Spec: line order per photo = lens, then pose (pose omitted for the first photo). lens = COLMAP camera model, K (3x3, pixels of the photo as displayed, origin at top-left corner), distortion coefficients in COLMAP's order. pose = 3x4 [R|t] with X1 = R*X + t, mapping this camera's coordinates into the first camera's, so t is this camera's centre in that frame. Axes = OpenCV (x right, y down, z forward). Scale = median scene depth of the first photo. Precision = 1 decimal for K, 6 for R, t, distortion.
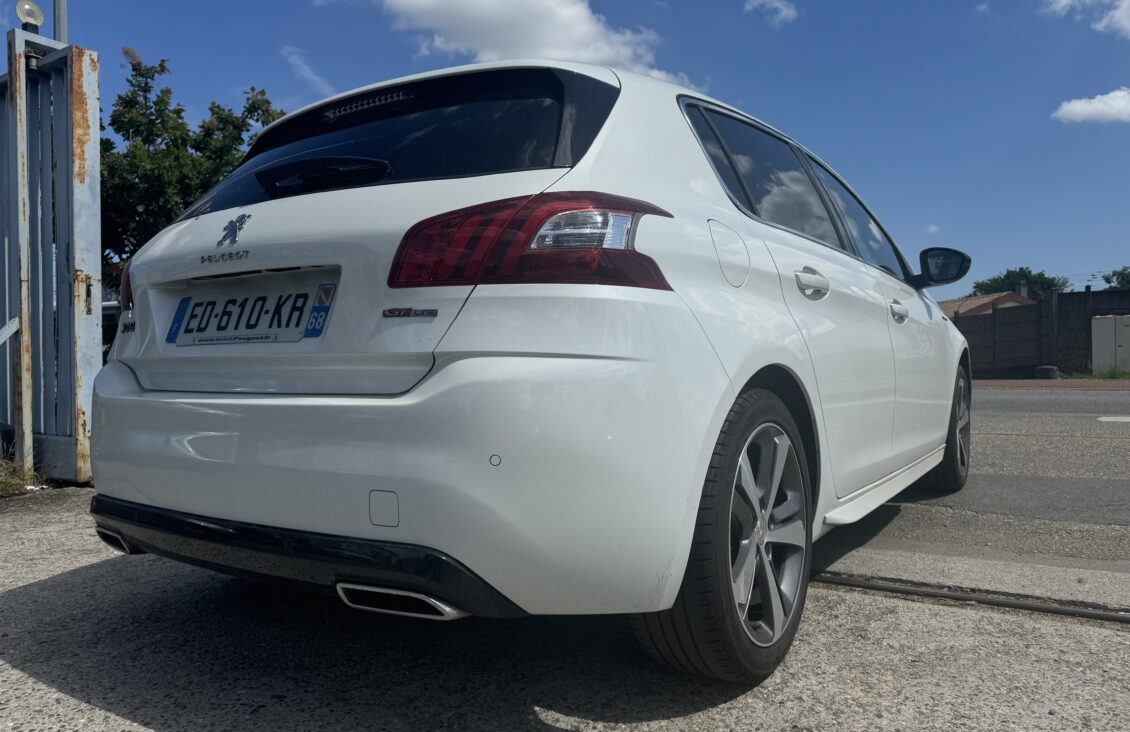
lens RADIAL K [[807.9, 0, 571.5], [0, 807.9, 366.7], [0, 0, 1]] dist [0.031390, -0.031114]
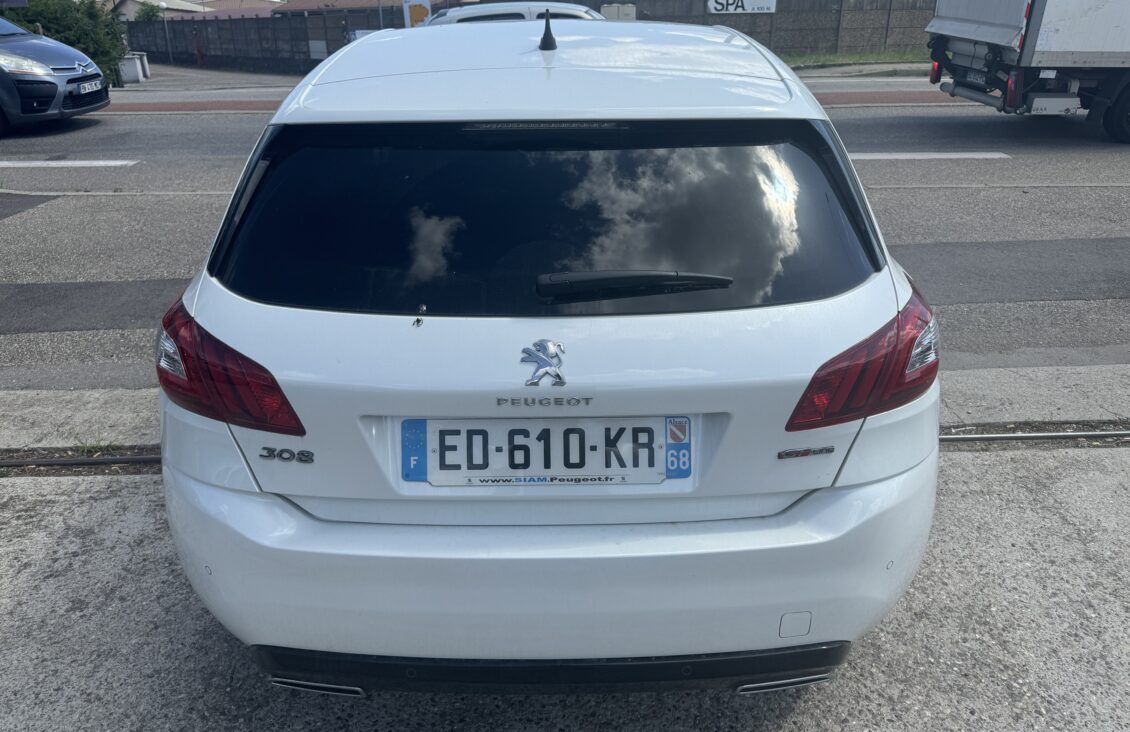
lens RADIAL K [[807.9, 0, 583.1], [0, 807.9, 348.6], [0, 0, 1]] dist [0.031390, -0.031114]
pose [[0.826460, -0.209168, 0.522698, -0.778000], [0.003099, 0.930099, 0.367297, -0.468000], [-0.562987, -0.301936, 0.769337, 0.328543]]
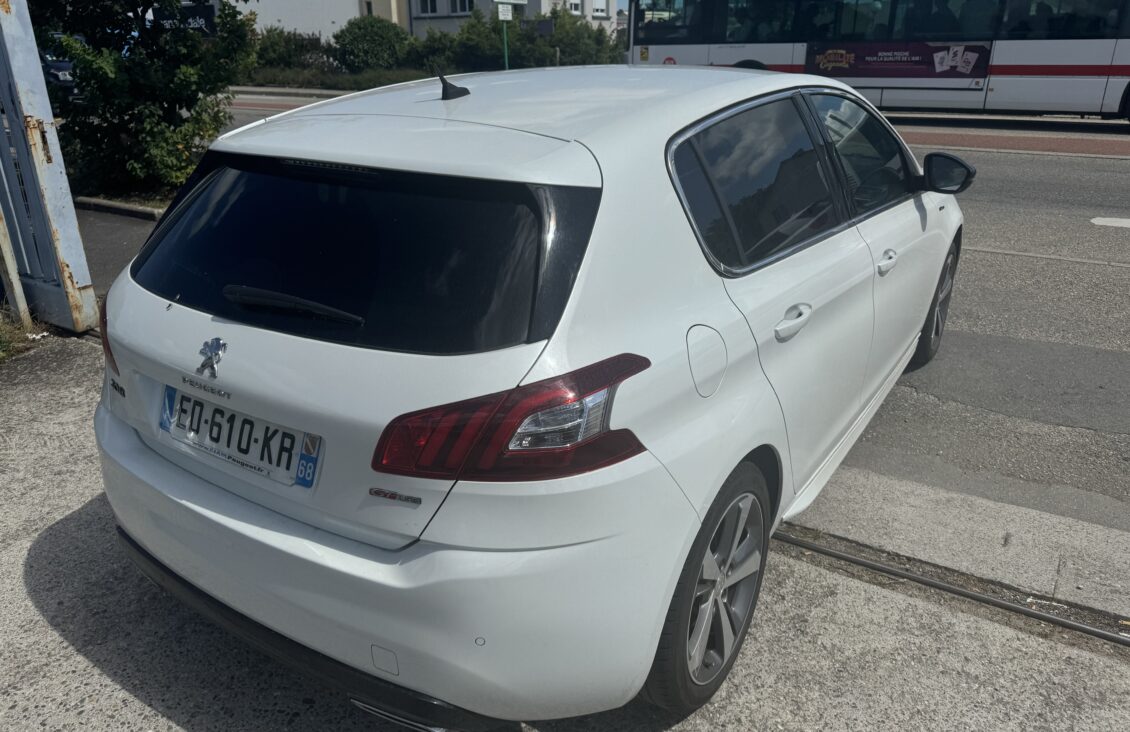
lens RADIAL K [[807.9, 0, 568.4], [0, 807.9, 373.8], [0, 0, 1]] dist [0.031390, -0.031114]
pose [[0.999978, 0.000914, 0.006580, 0.016186], [-0.003282, 0.929181, 0.369610, -0.498429], [-0.005776, -0.369623, 0.929164, 0.060230]]
